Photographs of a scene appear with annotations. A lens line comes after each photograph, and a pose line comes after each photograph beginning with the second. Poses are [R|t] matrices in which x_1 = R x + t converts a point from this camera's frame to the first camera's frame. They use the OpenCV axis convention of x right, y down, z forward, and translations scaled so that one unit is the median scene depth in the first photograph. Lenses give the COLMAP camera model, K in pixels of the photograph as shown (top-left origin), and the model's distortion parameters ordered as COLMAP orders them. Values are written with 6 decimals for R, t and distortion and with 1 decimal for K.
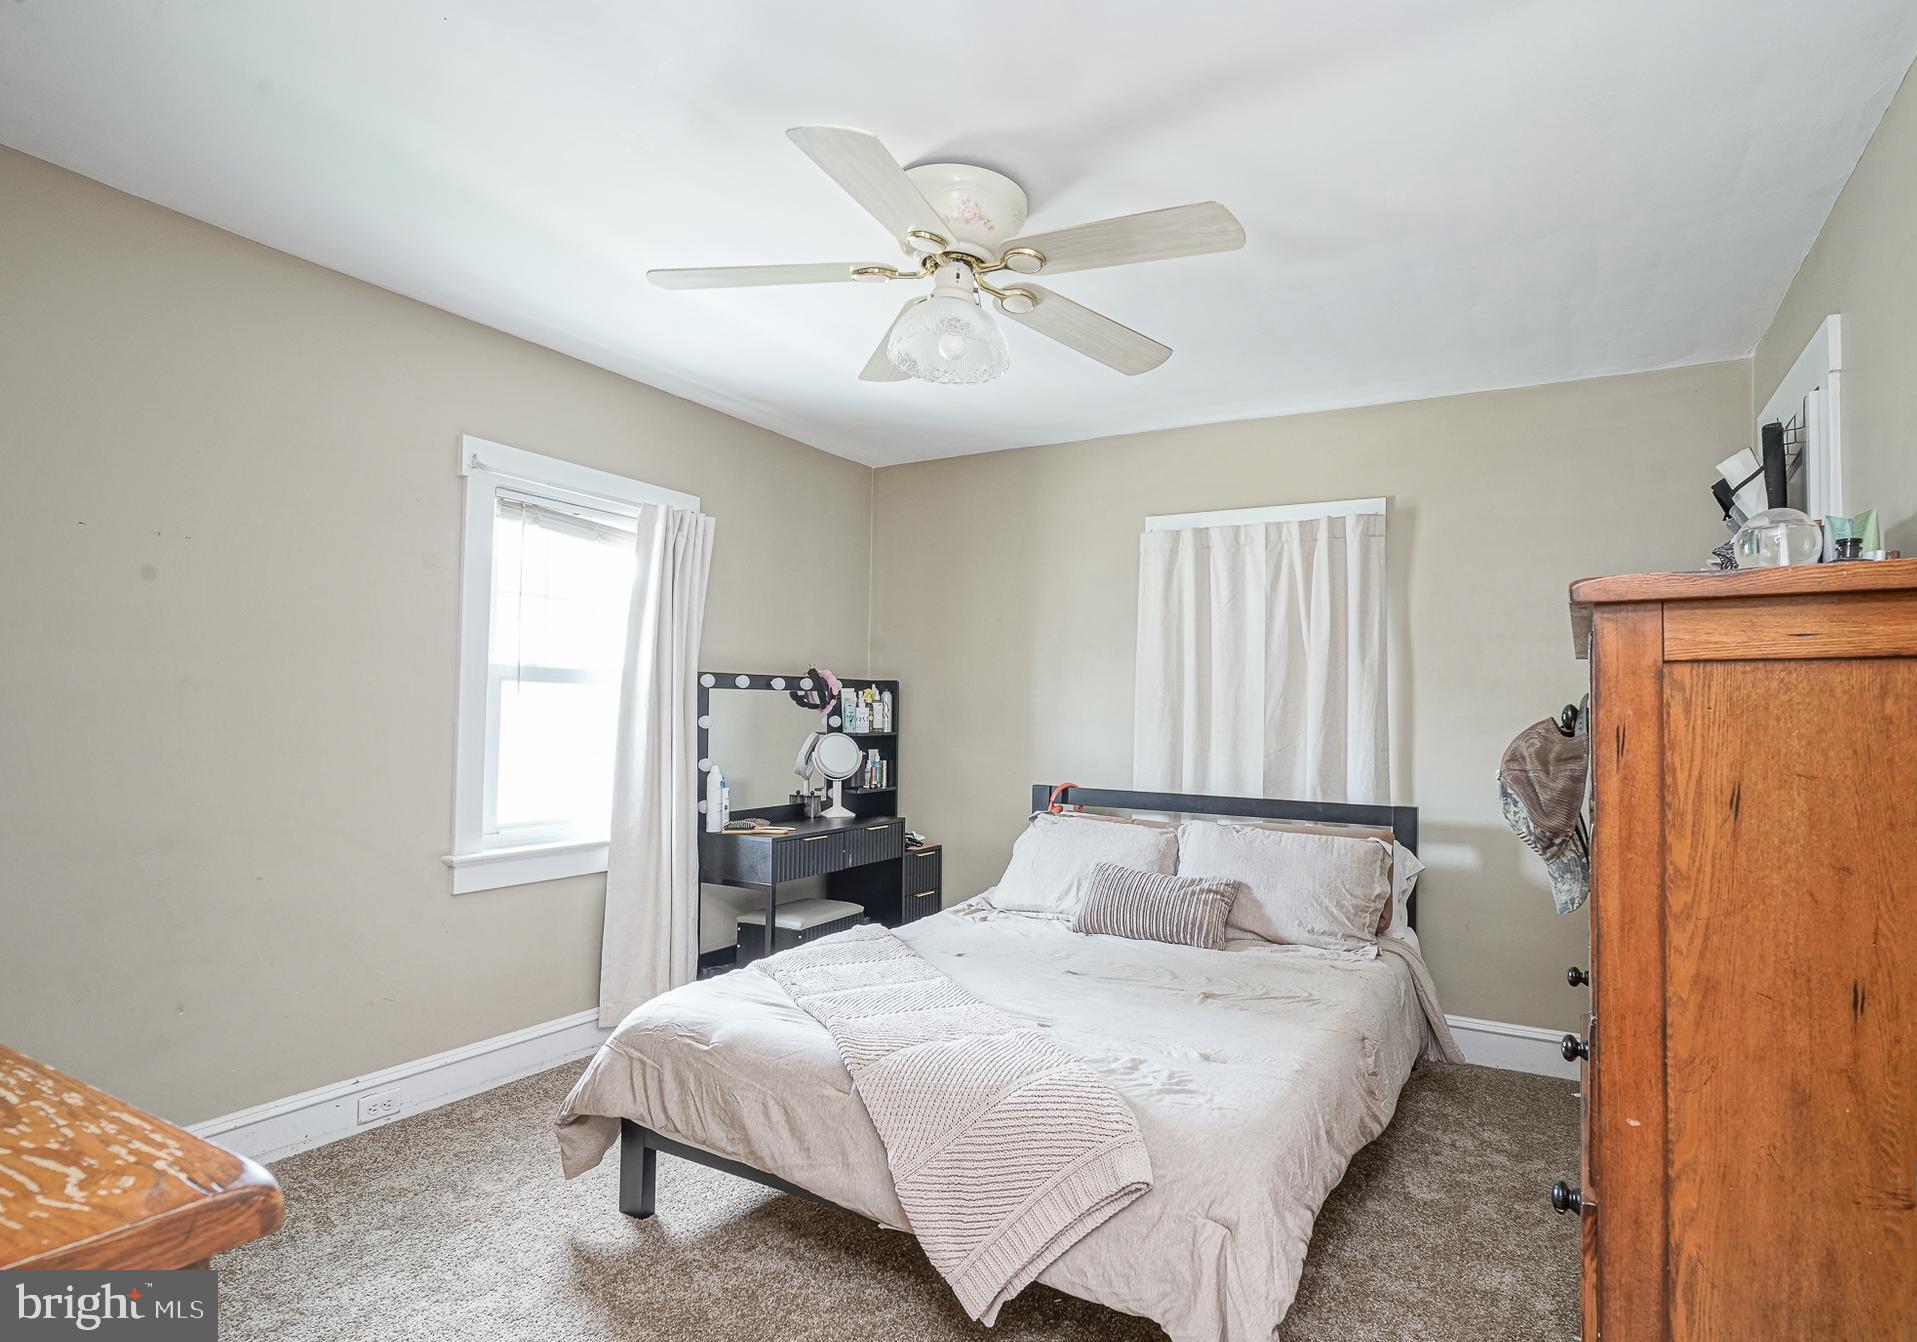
lens RADIAL K [[1011.5, 0, 966.1], [0, 1011.5, 681.3], [0, 0, 1]] dist [-0.005554, 0.004046]
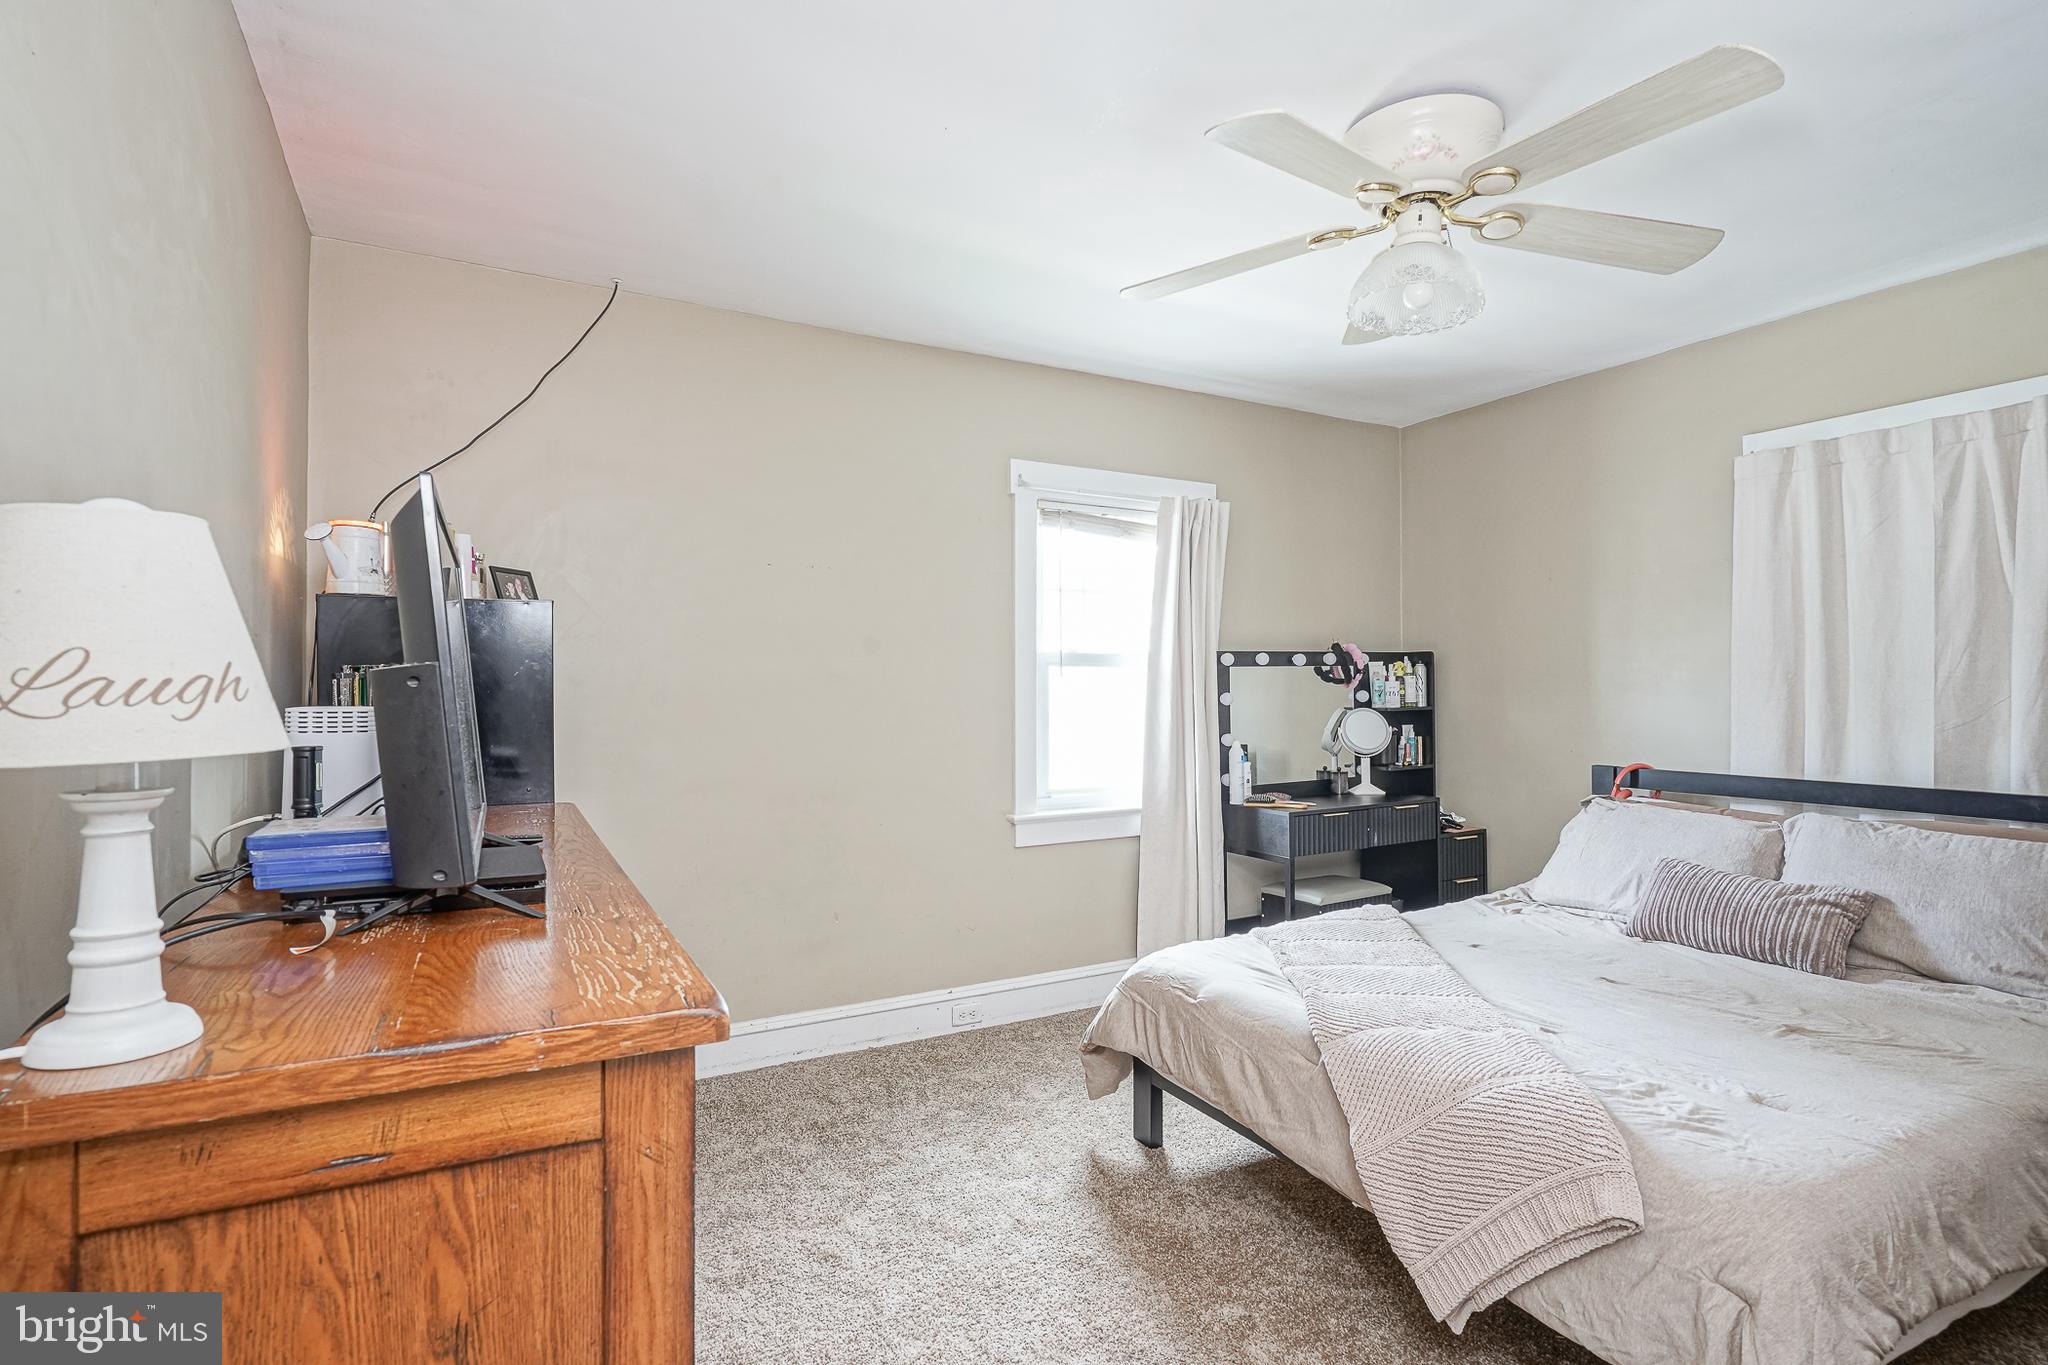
lens RADIAL K [[1030.8, 0, 1018.7], [0, 1030.8, 675.7], [0, 0, 1]] dist [-0.002351, 0.003384]
pose [[0.838219, -0.029097, -0.544557, 0.170296], [0.038026, 0.999264, 0.005140, 0.002956], [0.544007, -0.025016, 0.838708, -0.011954]]
